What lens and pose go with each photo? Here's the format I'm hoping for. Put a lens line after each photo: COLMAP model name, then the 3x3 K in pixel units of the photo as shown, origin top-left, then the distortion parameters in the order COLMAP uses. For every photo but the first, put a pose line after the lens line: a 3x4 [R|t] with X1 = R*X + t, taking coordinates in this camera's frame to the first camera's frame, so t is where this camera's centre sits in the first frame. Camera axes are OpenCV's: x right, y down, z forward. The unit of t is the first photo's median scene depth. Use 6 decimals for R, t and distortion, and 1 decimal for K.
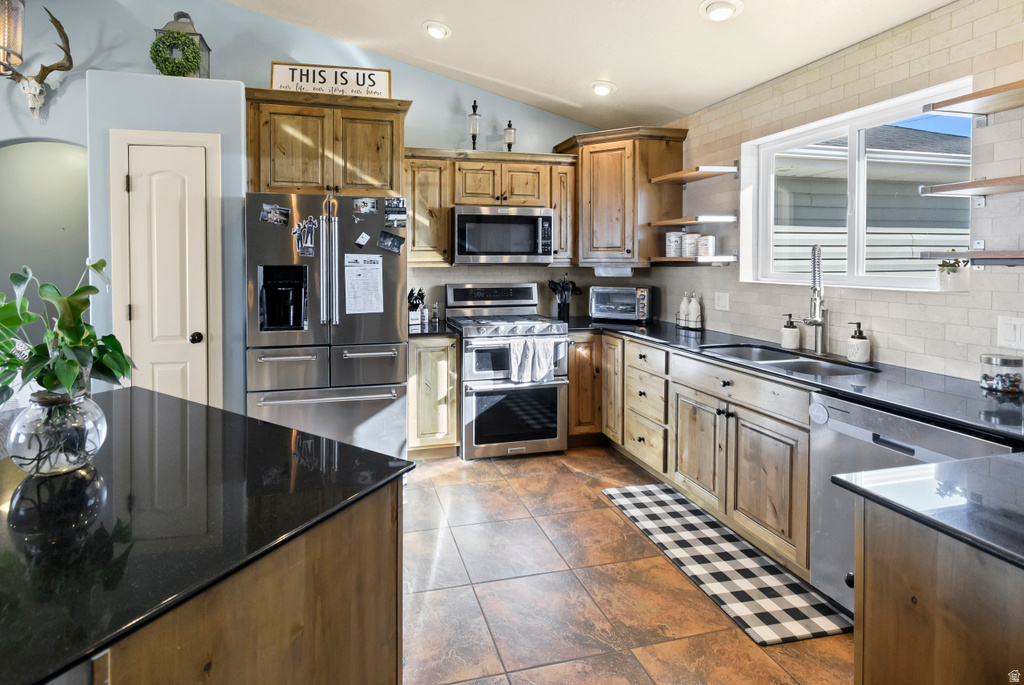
lens RADIAL K [[500.8, 0, 462.1], [0, 500.8, 264.6], [0, 0, 1]] dist [0.000030, -0.000753]
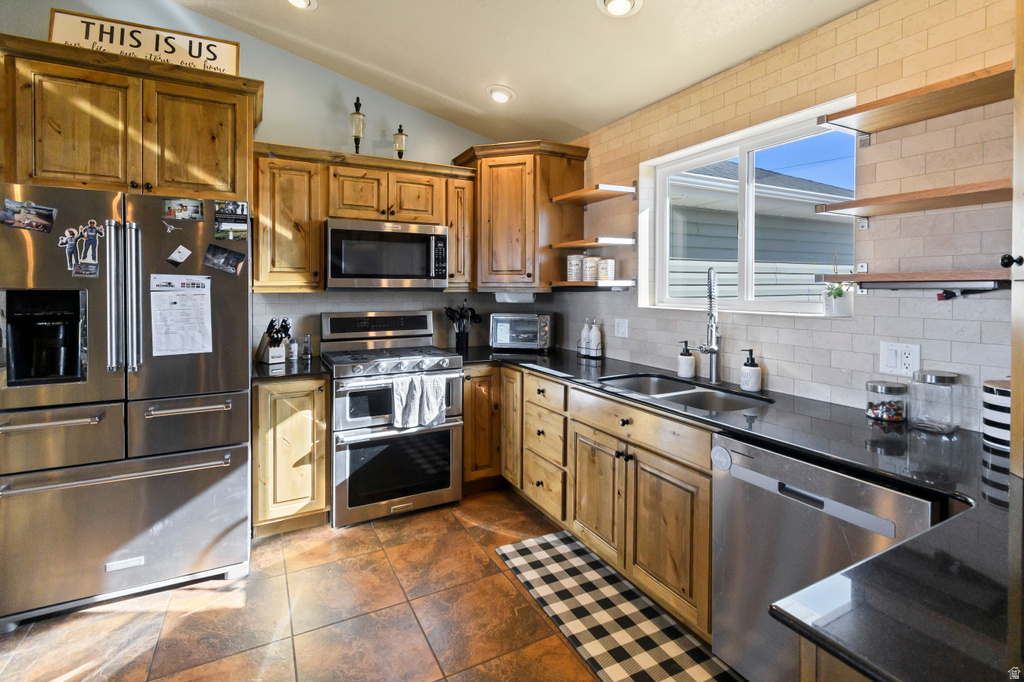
lens RADIAL K [[482.0, 0, 513.4], [0, 482.0, 288.6], [0, 0, 1]] dist [-0.001009, -0.000221]
pose [[0.967397, 0.001075, 0.253263, 0.089953], [0.000131, 0.999989, -0.004745, 0.002732], [-0.253266, 0.004623, 0.967386, 0.168341]]
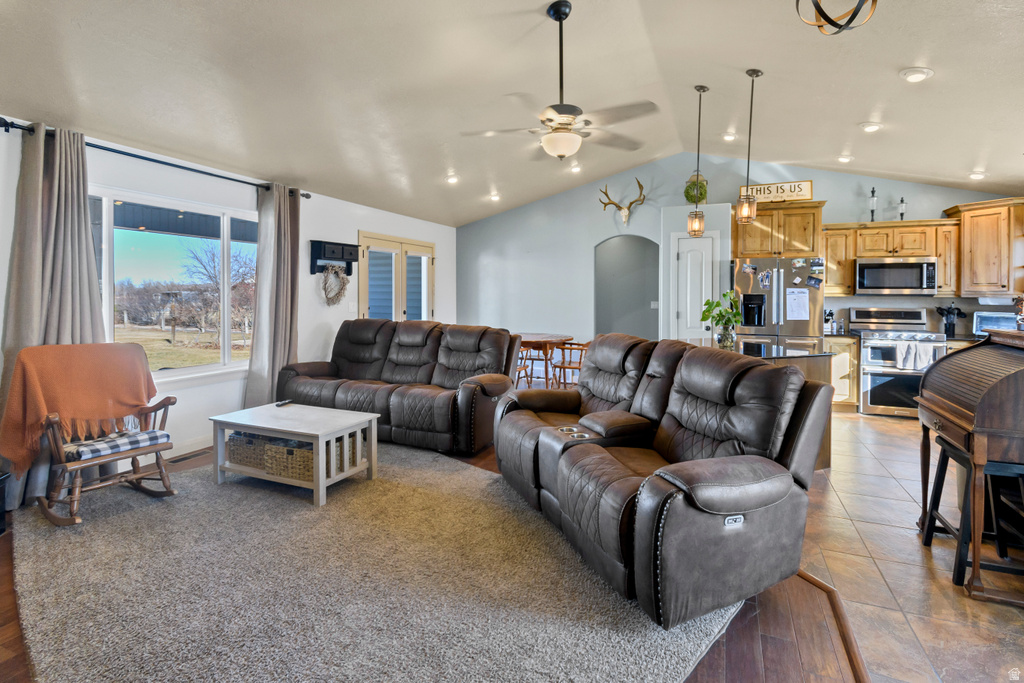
lens RADIAL K [[518.1, 0, 515.4], [0, 518.1, 294.9], [0, 0, 1]] dist [-0.003917, -0.000668]
pose [[0.818279, 0.006489, -0.574785, 0.049007], [-0.010951, 0.999931, -0.004302, 0.021438], [0.574717, 0.009814, 0.818293, -1.094976]]
